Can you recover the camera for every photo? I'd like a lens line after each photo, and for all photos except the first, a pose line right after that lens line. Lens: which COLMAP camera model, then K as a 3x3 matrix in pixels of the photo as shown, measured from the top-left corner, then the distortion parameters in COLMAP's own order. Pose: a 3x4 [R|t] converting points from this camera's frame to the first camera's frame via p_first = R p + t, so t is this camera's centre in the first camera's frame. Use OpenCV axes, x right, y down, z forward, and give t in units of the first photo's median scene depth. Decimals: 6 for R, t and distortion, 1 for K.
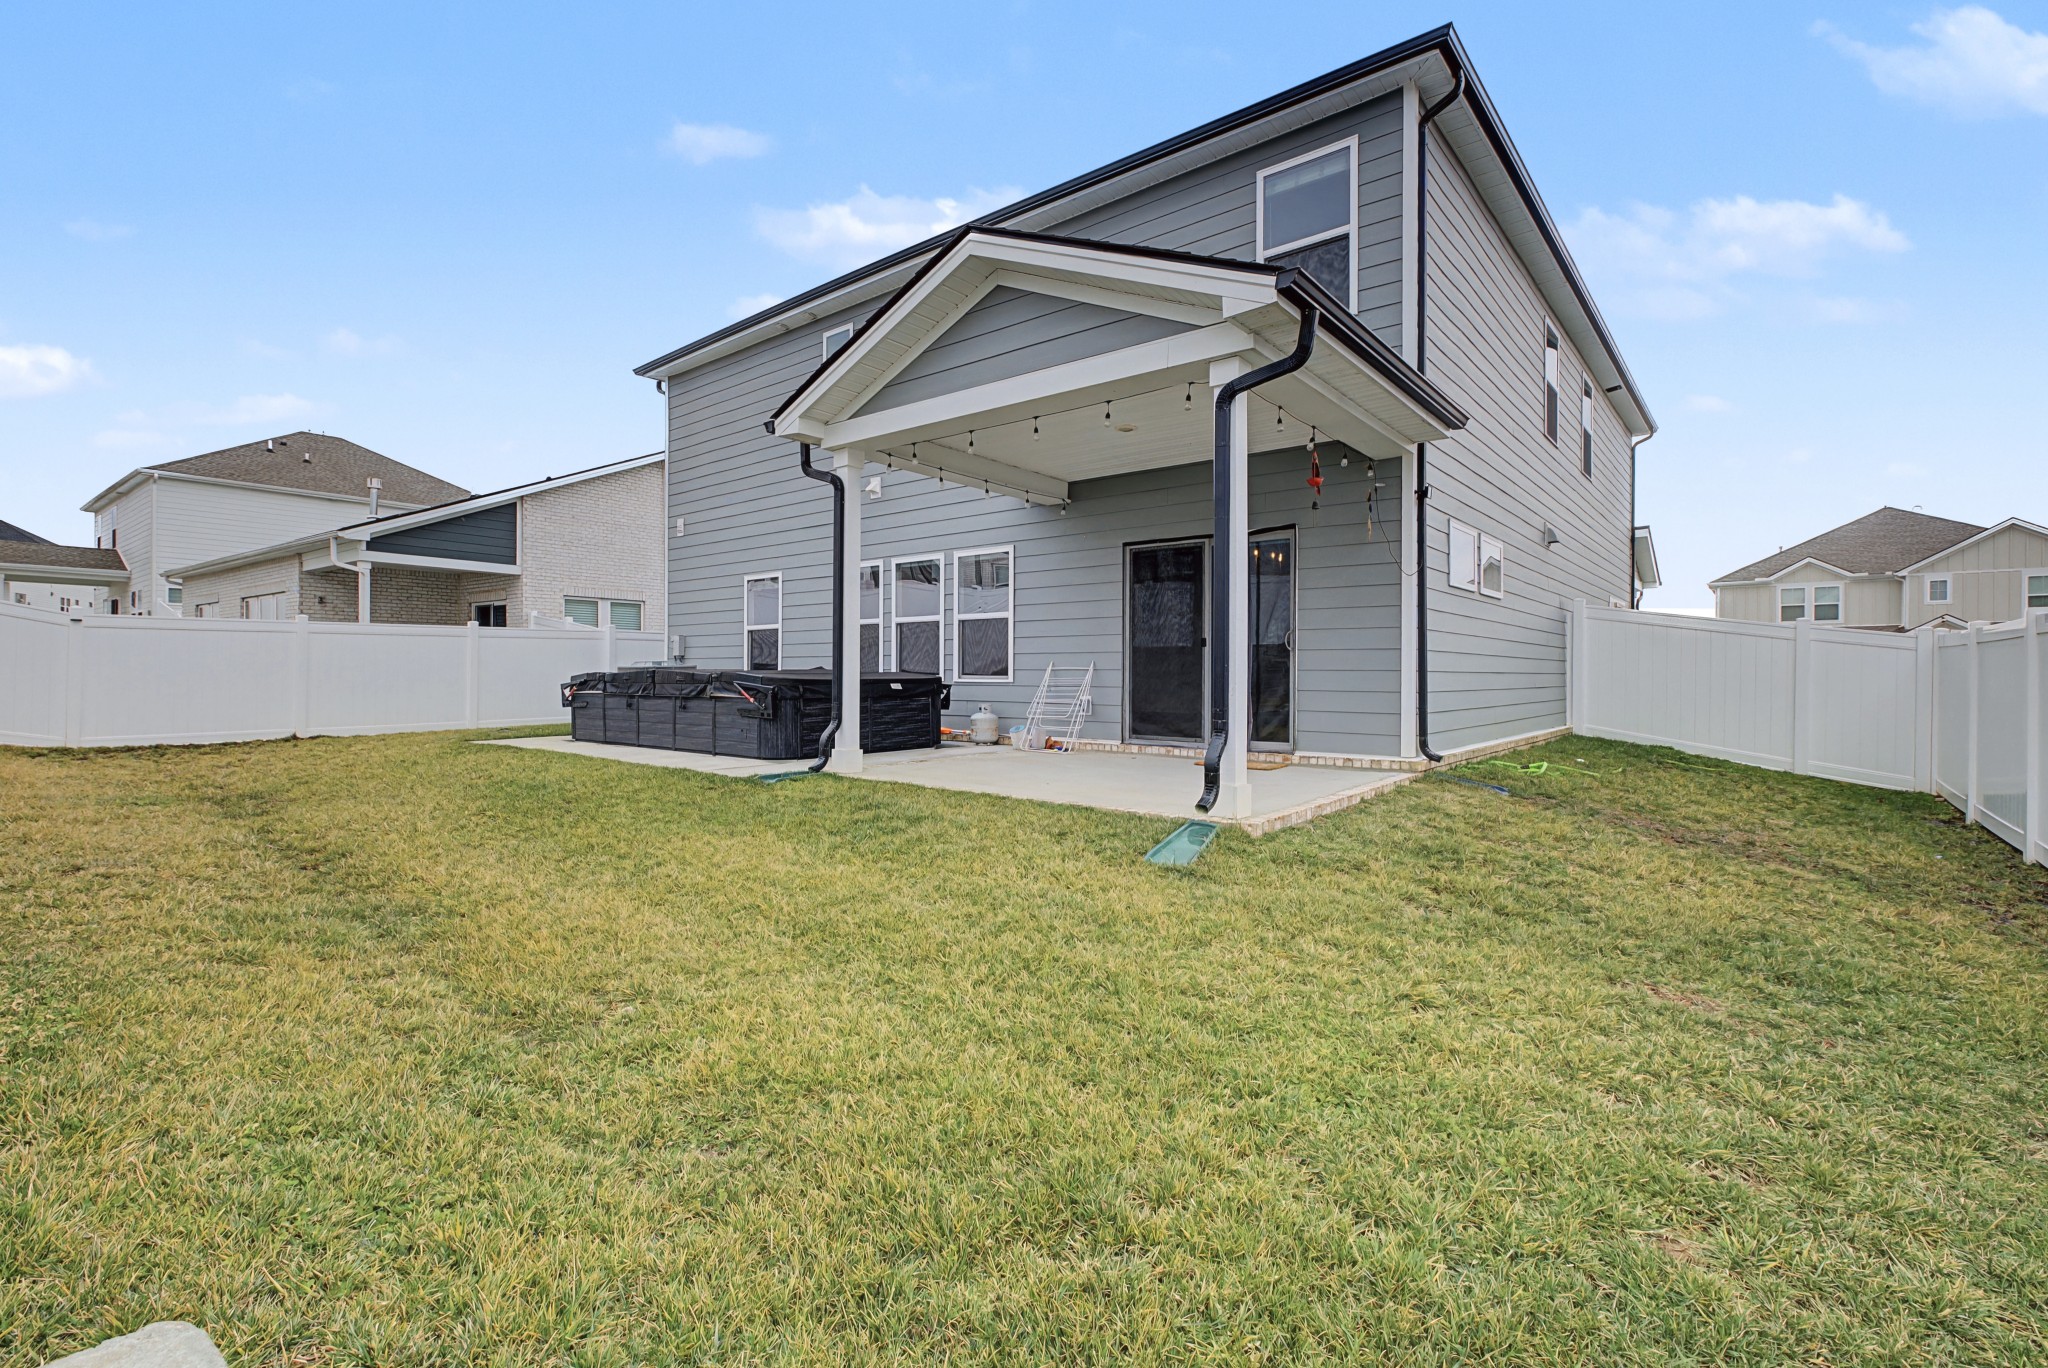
lens RADIAL K [[917.5, 0, 1008.9], [0, 917.5, 679.2], [0, 0, 1]] dist [-0.000776, 0.000114]
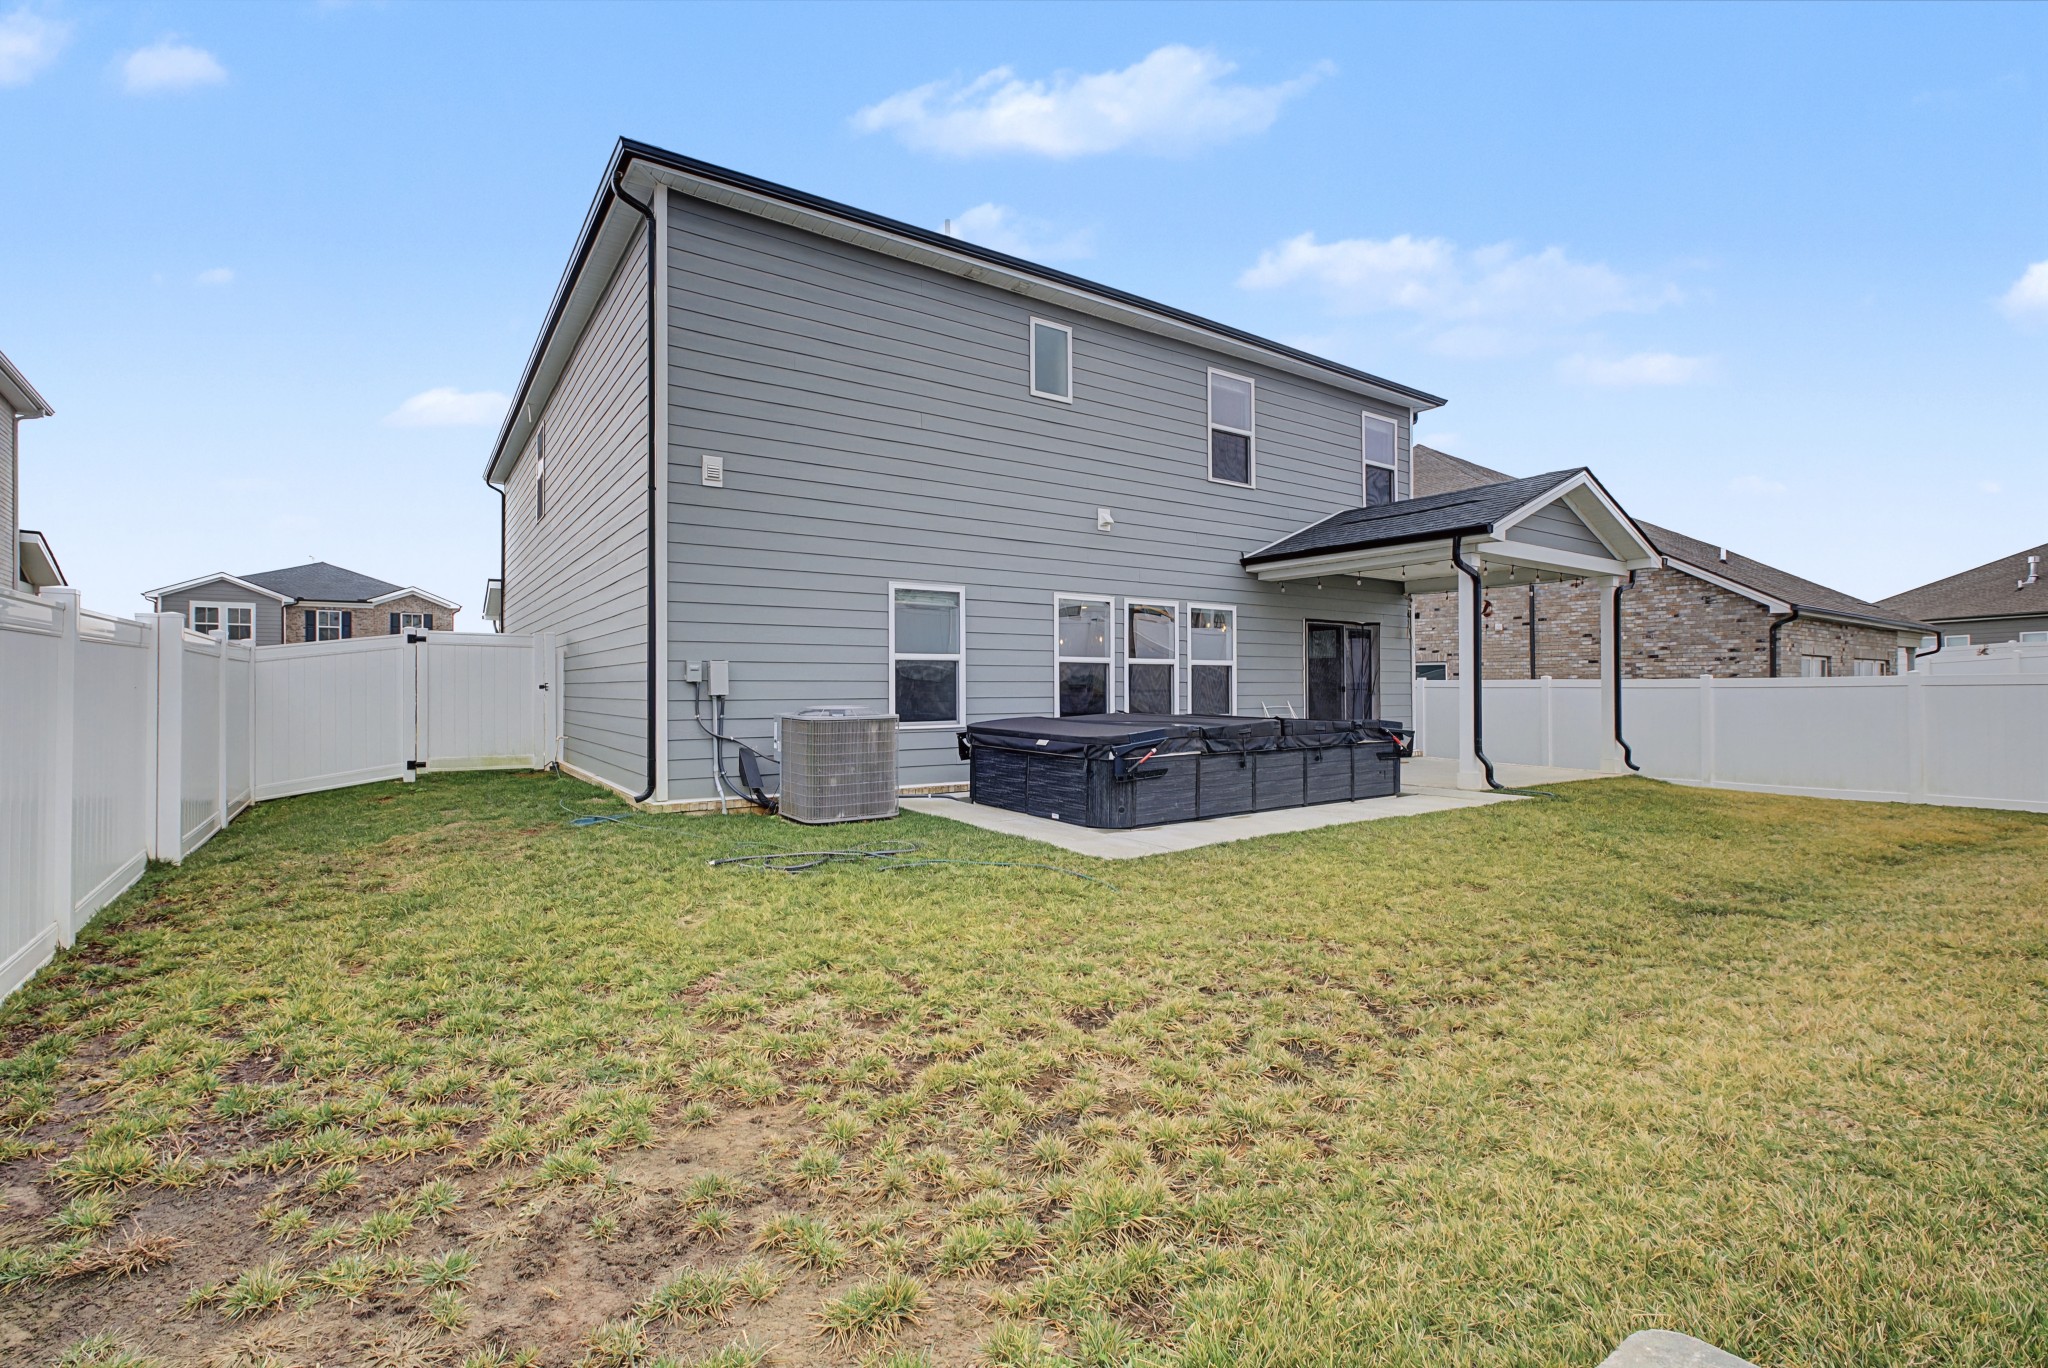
lens RADIAL K [[917.5, 0, 1008.9], [0, 917.5, 679.2], [0, 0, 1]] dist [-0.000776, 0.000114]
pose [[0.264635, 0.004209, 0.964339, -1.171455], [0.007086, 0.999955, -0.006309, -0.041308], [-0.964323, 0.008503, 0.264594, 0.910225]]
